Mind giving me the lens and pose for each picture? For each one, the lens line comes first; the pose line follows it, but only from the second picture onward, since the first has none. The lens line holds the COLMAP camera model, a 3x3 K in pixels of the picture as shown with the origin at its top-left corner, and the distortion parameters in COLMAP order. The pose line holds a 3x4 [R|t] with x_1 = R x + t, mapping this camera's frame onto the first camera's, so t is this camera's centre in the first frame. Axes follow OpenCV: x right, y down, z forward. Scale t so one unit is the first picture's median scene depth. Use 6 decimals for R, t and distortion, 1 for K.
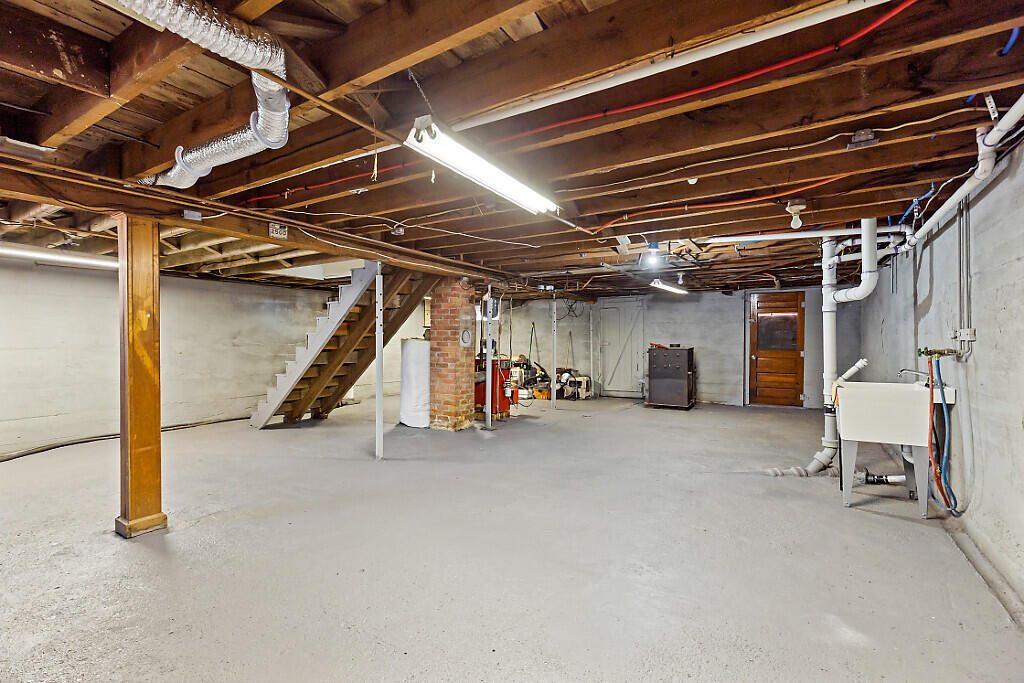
lens RADIAL K [[466.4, 0, 503.8], [0, 466.4, 337.7], [0, 0, 1]] dist [-0.000743, 0.000094]
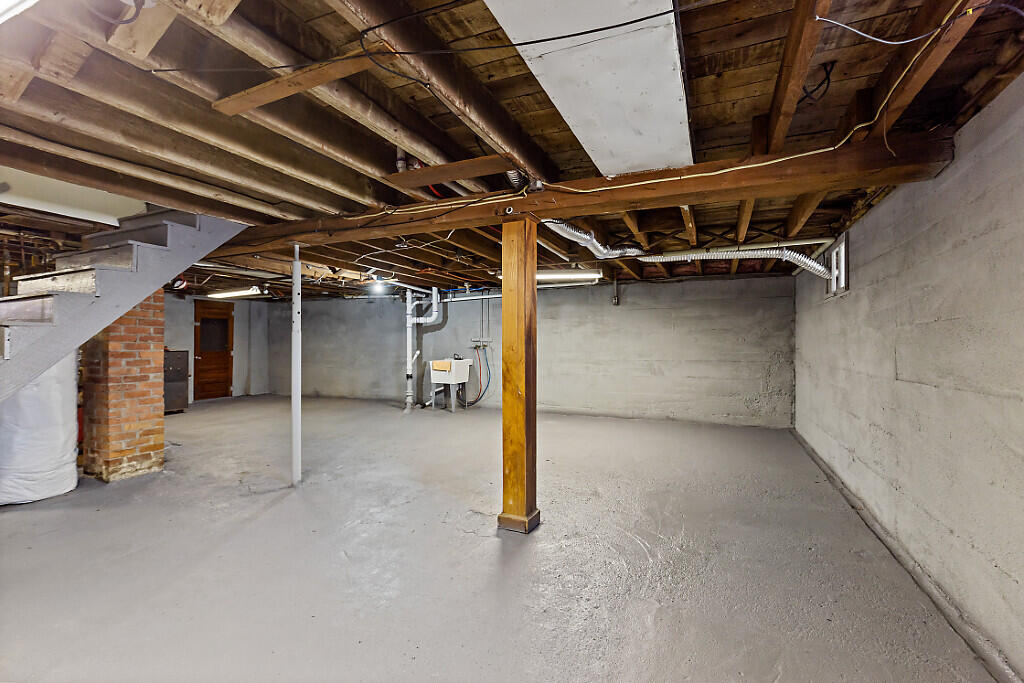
lens RADIAL K [[466.4, 0, 503.8], [0, 466.4, 337.7], [0, 0, 1]] dist [-0.000743, 0.000094]
pose [[-0.142973, 0.011236, 0.989663, -0.873476], [-0.004138, 0.999920, -0.011950, 0.006745], [-0.989718, -0.005804, -0.142915, 0.584765]]
